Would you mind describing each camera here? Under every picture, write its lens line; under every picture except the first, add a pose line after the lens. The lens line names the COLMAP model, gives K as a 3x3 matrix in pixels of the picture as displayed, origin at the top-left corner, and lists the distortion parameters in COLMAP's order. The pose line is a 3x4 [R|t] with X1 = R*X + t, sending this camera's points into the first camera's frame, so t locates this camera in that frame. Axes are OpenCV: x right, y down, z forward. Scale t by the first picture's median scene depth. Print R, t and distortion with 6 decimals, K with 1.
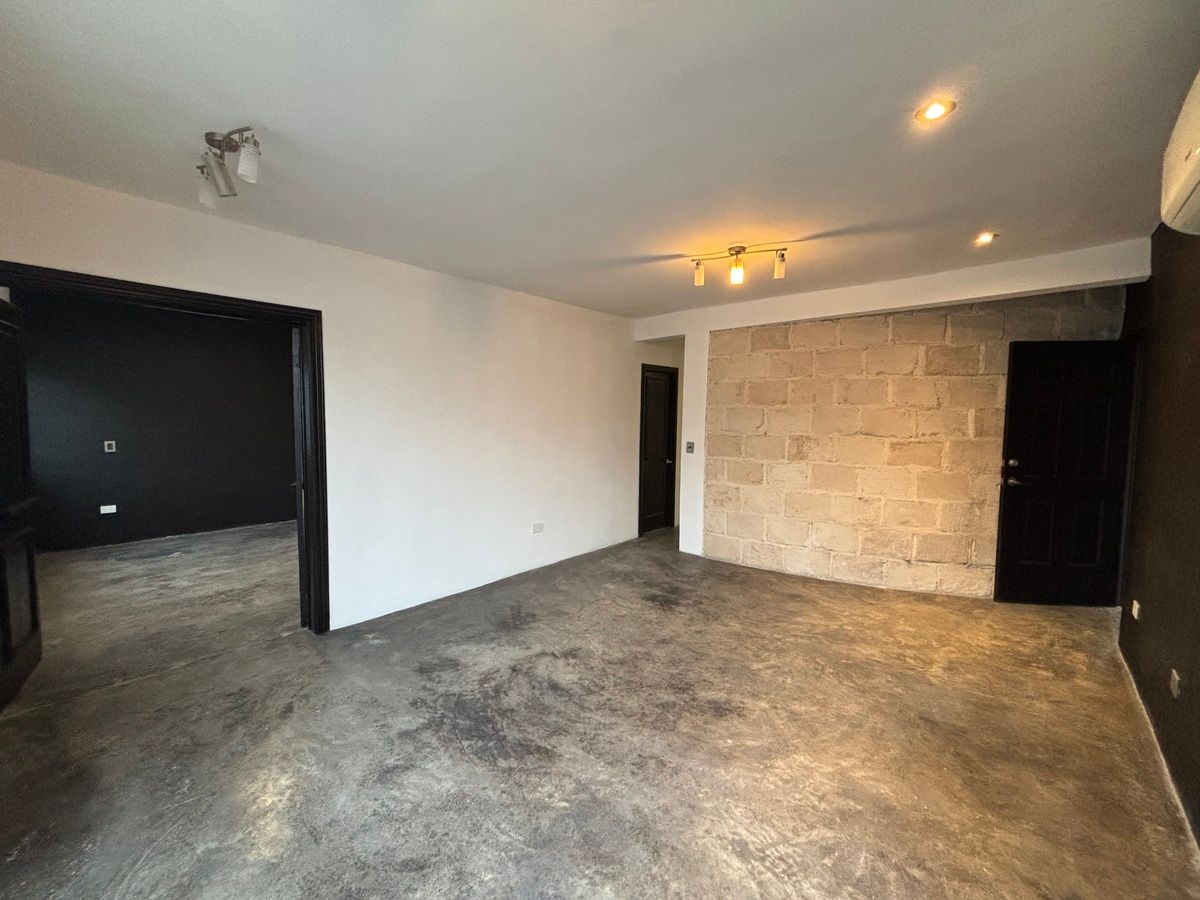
lens RADIAL K [[482.7, 0, 599.0], [0, 482.7, 448.5], [0, 0, 1]] dist [0.008765, 0.000169]
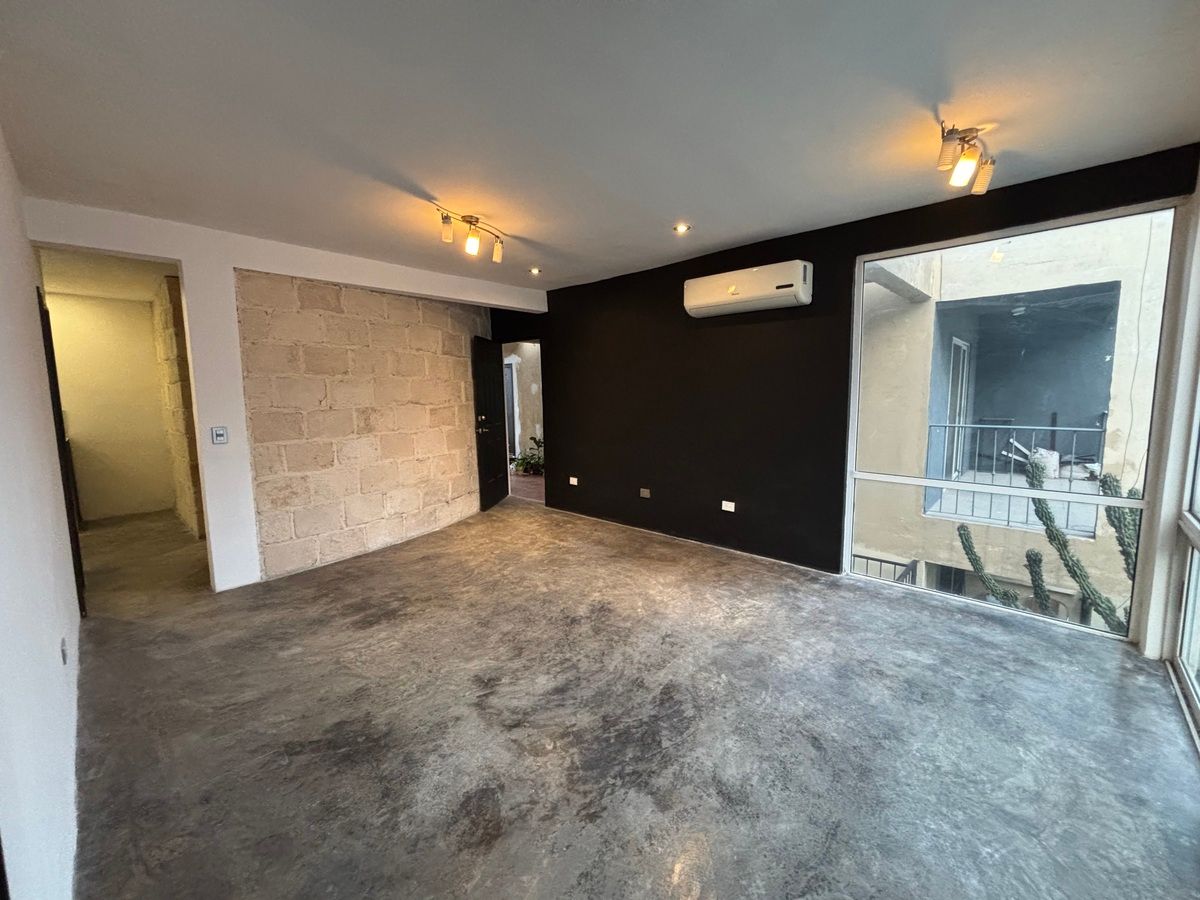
lens RADIAL K [[482.7, 0, 593.0], [0, 482.7, 447.9], [0, 0, 1]] dist [0.008765, 0.000169]
pose [[0.027448, -0.126005, 0.991650, -0.765372], [0.083080, 0.988879, 0.123353, -0.040598], [-0.996165, 0.079001, 0.037612, 0.734741]]
